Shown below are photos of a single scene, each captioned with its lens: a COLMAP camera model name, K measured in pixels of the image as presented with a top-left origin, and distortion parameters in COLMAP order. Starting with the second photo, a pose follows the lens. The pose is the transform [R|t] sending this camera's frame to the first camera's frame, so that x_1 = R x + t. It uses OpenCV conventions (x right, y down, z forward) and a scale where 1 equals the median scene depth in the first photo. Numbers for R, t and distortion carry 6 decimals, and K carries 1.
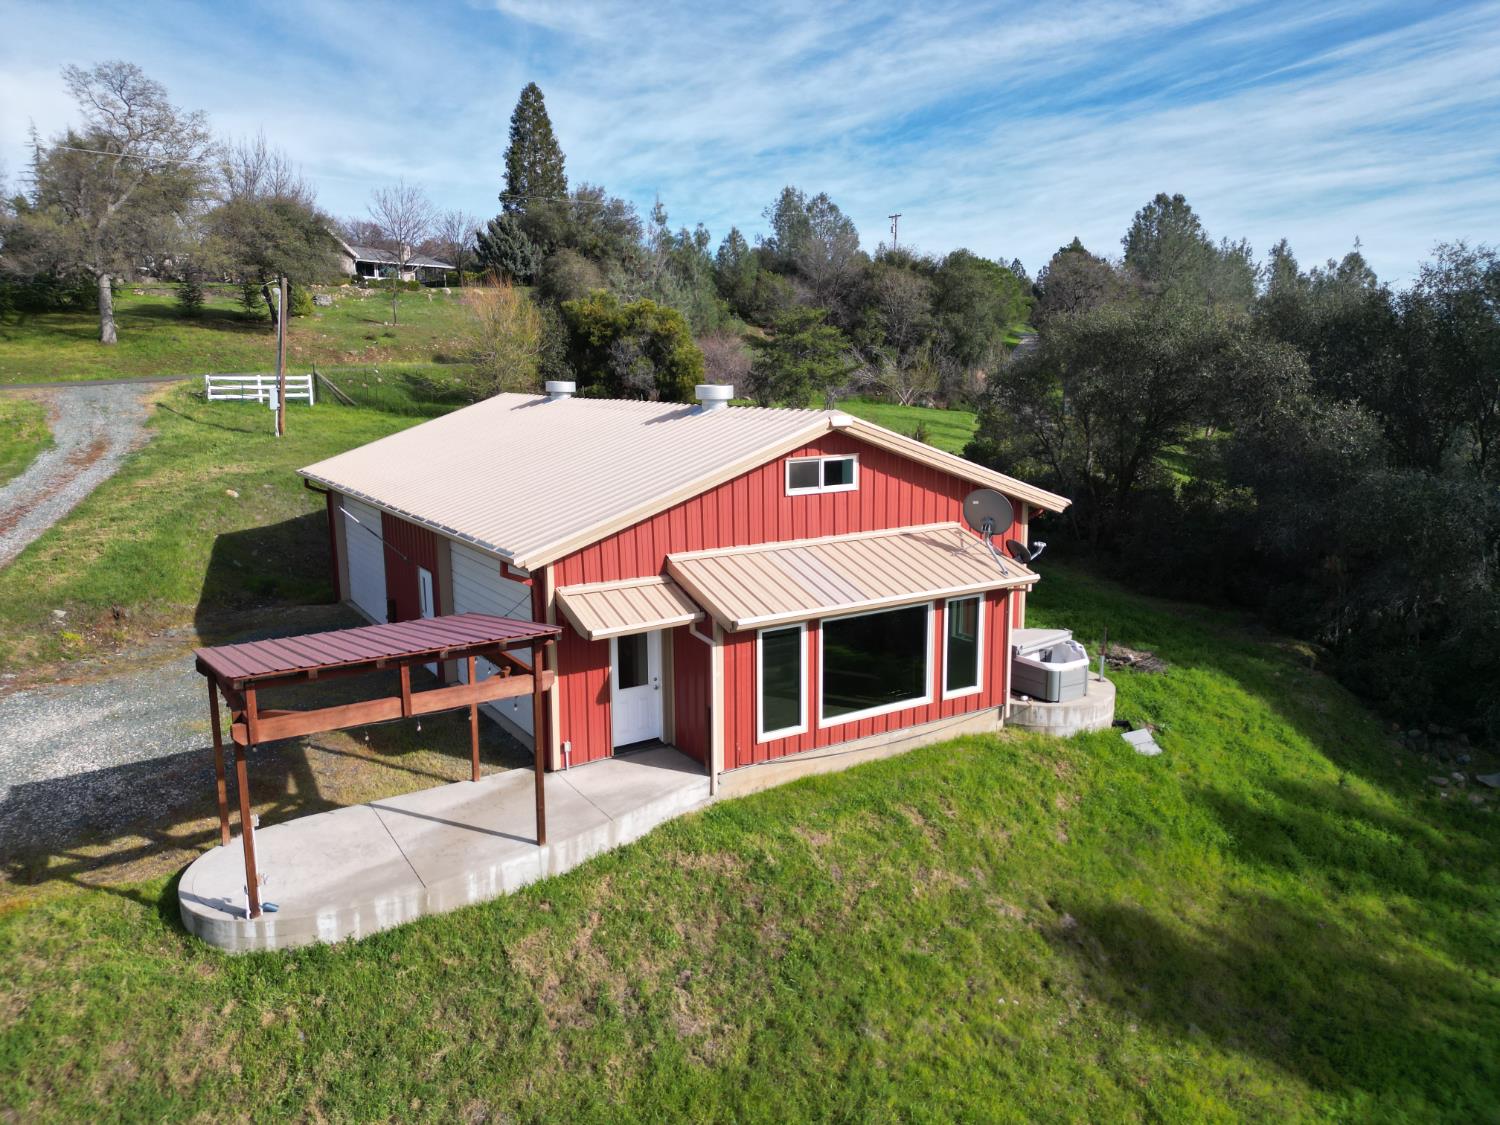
lens RADIAL K [[1062.6, 0, 751.6], [0, 1062.6, 550.0], [0, 0, 1]] dist [0.062161, -0.048309]
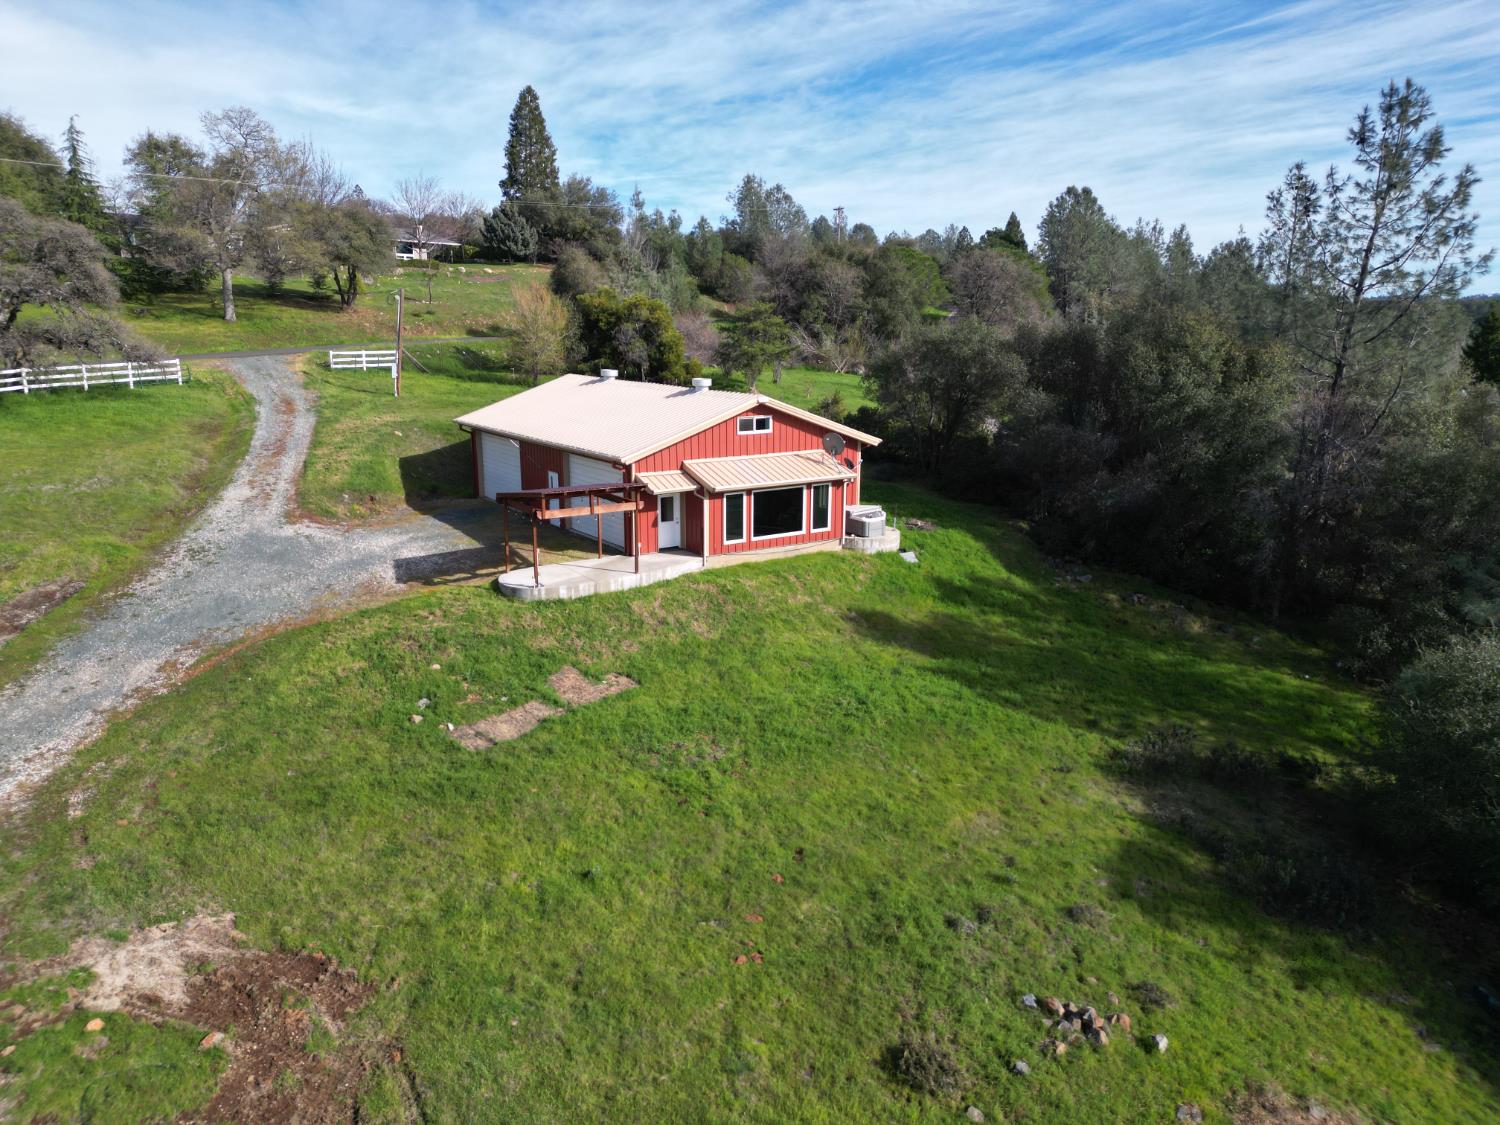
lens RADIAL K [[1062.6, 0, 757.9], [0, 1062.6, 557.4], [0, 0, 1]] dist [0.062161, -0.048309]
pose [[0.999142, 0.004560, 0.041152, -0.011033], [-0.006606, 0.998741, 0.049722, 0.073865], [-0.040874, -0.049951, 0.997915, -0.954624]]
